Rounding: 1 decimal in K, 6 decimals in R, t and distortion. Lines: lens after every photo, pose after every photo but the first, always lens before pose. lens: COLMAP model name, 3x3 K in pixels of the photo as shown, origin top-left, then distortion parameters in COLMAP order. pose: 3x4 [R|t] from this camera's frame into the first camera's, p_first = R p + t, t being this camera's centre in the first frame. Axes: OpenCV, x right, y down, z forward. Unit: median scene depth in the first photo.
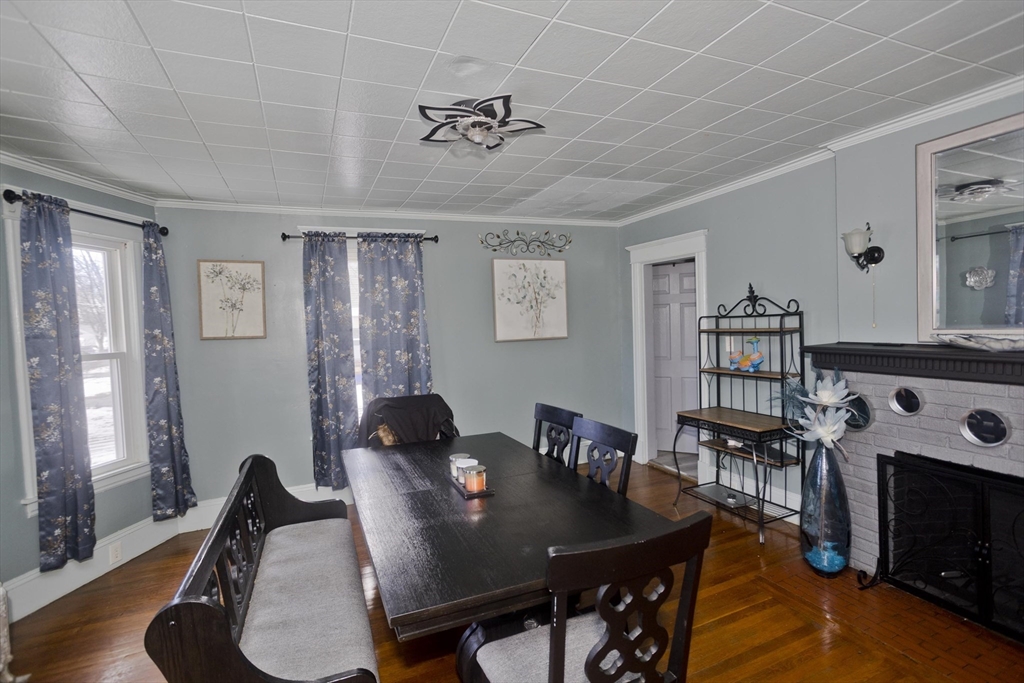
lens RADIAL K [[492.1, 0, 519.4], [0, 492.1, 342.7], [0, 0, 1]] dist [-0.037930, 0.021996]
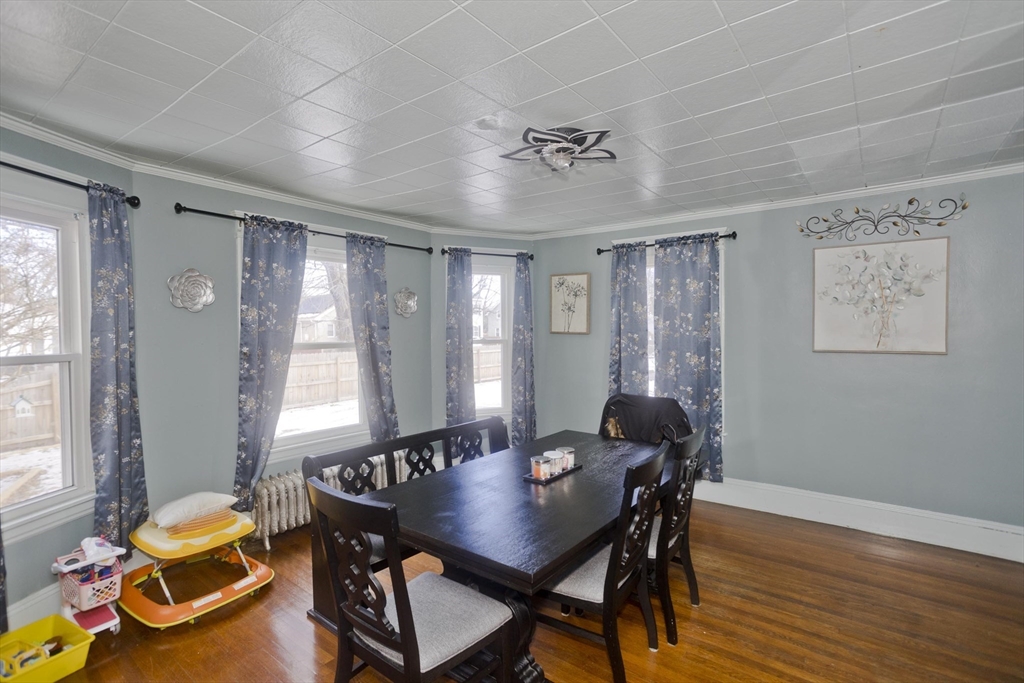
lens RADIAL K [[492.1, 0, 512.4], [0, 492.1, 342.4], [0, 0, 1]] dist [-0.037930, 0.021996]
pose [[0.488975, 0.058996, -0.870300, 0.461951], [-0.049579, 0.997977, 0.039795, -0.027715], [0.870888, 0.023690, 0.490911, 0.203057]]
